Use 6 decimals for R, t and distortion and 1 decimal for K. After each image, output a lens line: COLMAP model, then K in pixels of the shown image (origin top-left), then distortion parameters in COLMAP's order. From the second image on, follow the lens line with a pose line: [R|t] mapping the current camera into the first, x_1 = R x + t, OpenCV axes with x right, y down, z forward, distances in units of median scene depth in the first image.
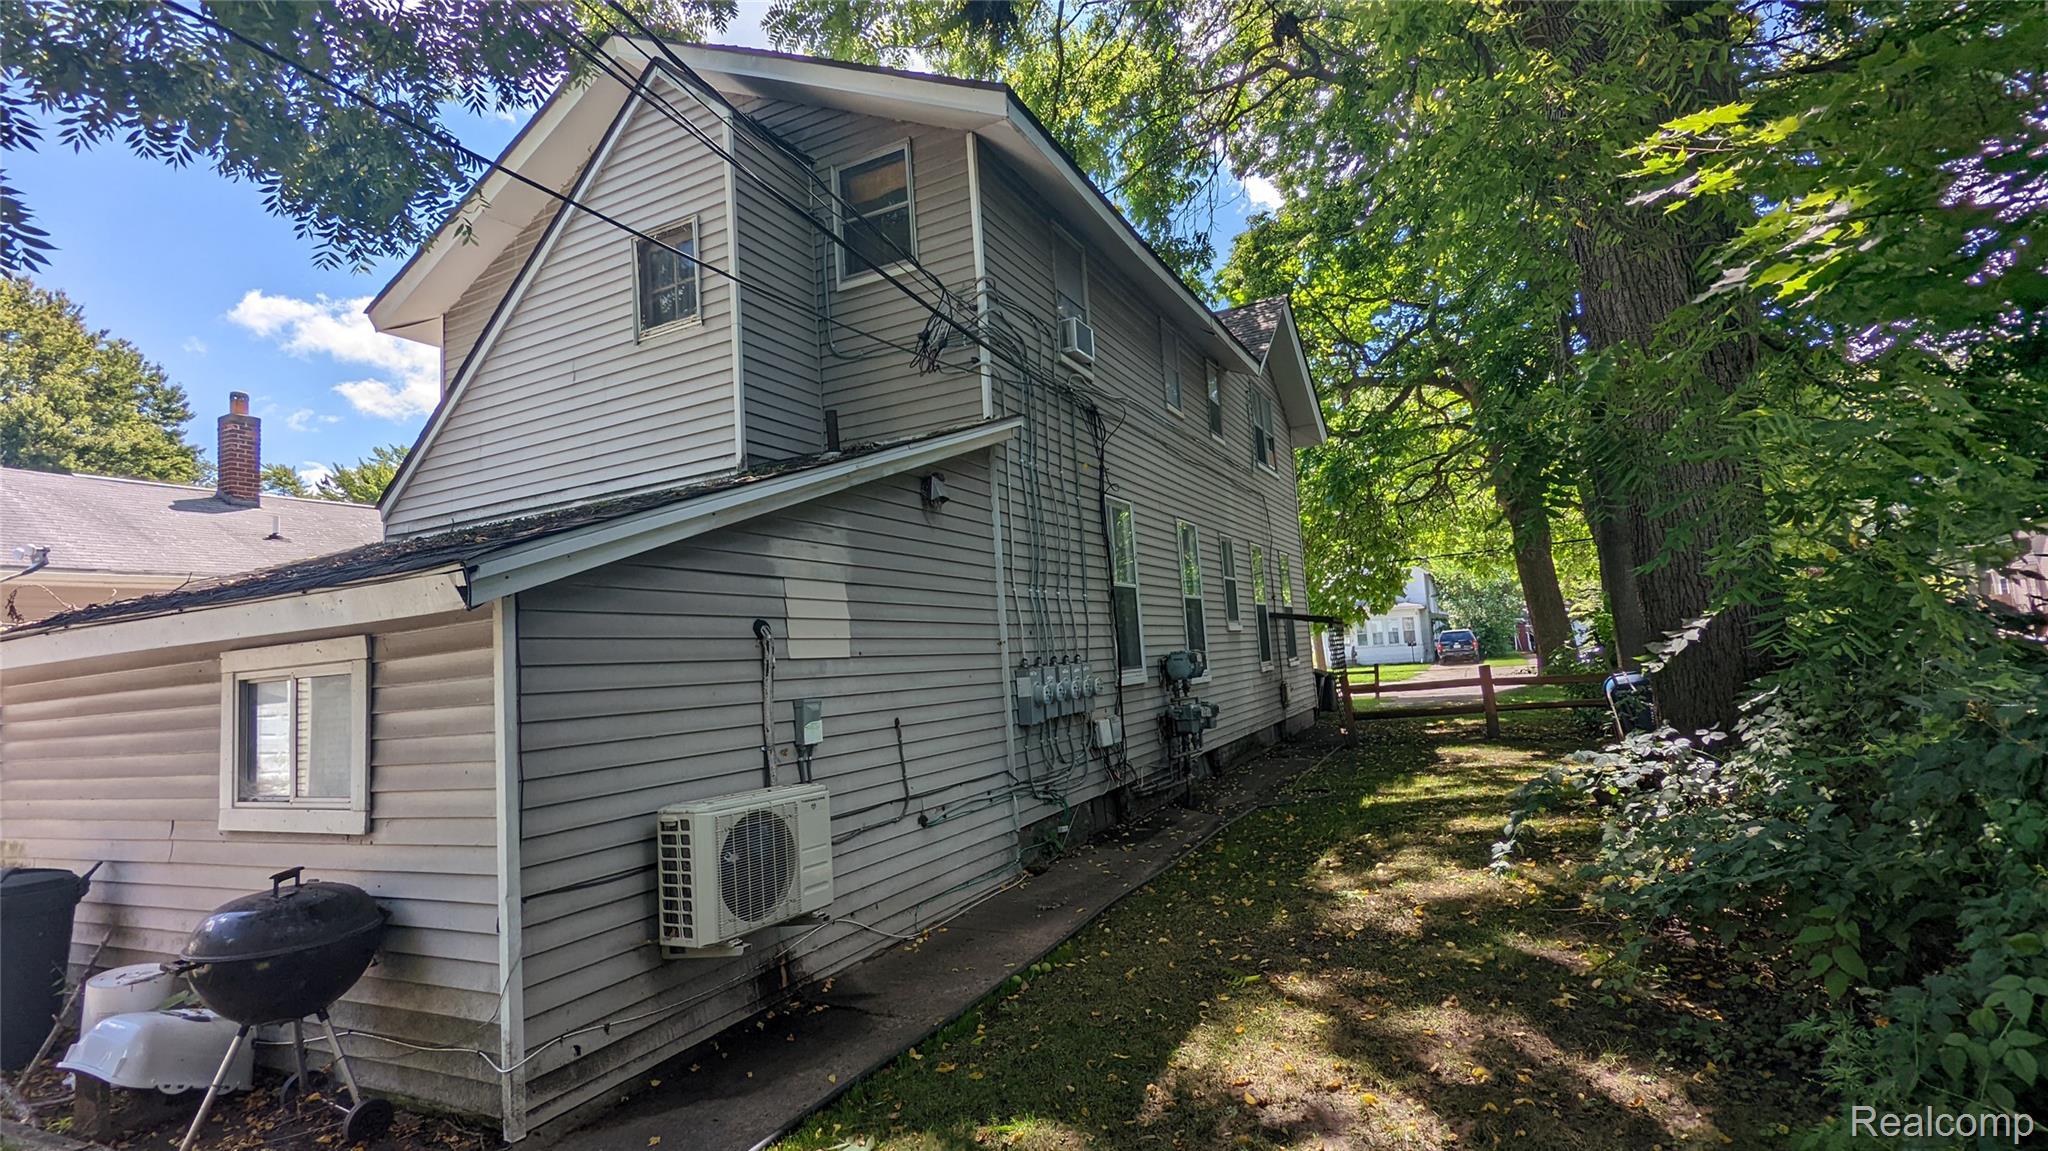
lens RADIAL K [[957.8, 0, 1027.9], [0, 957.8, 575.4], [0, 0, 1]] dist [0.005294, 0.000450]
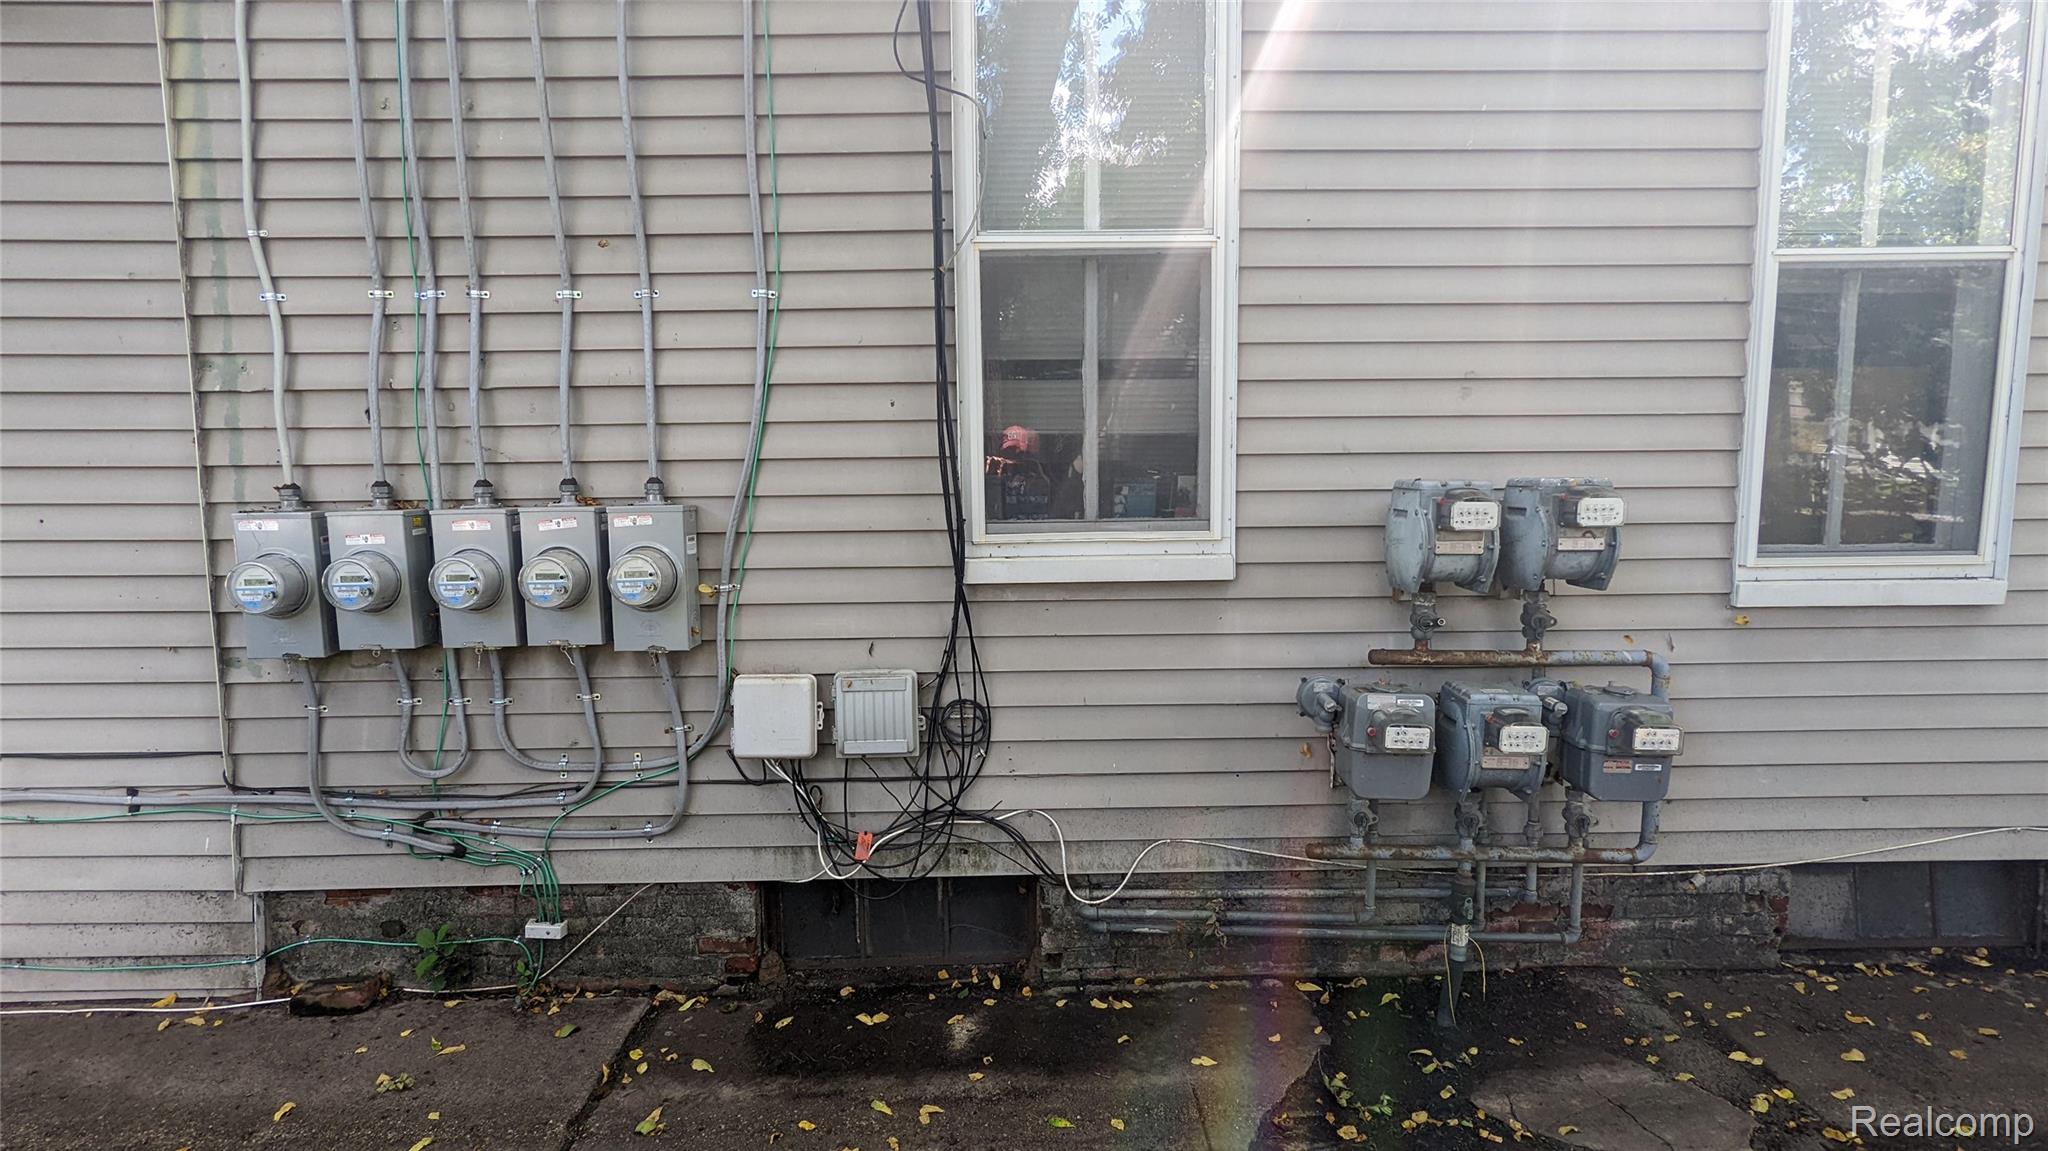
lens RADIAL K [[957.8, 0, 1024.3], [0, 957.8, 569.0], [0, 0, 1]] dist [0.005294, 0.000450]
pose [[0.457252, 0.156273, -0.875499, 0.499663], [0.063010, 0.976274, 0.207170, 0.062915], [0.887102, -0.149894, 0.436556, 1.161179]]
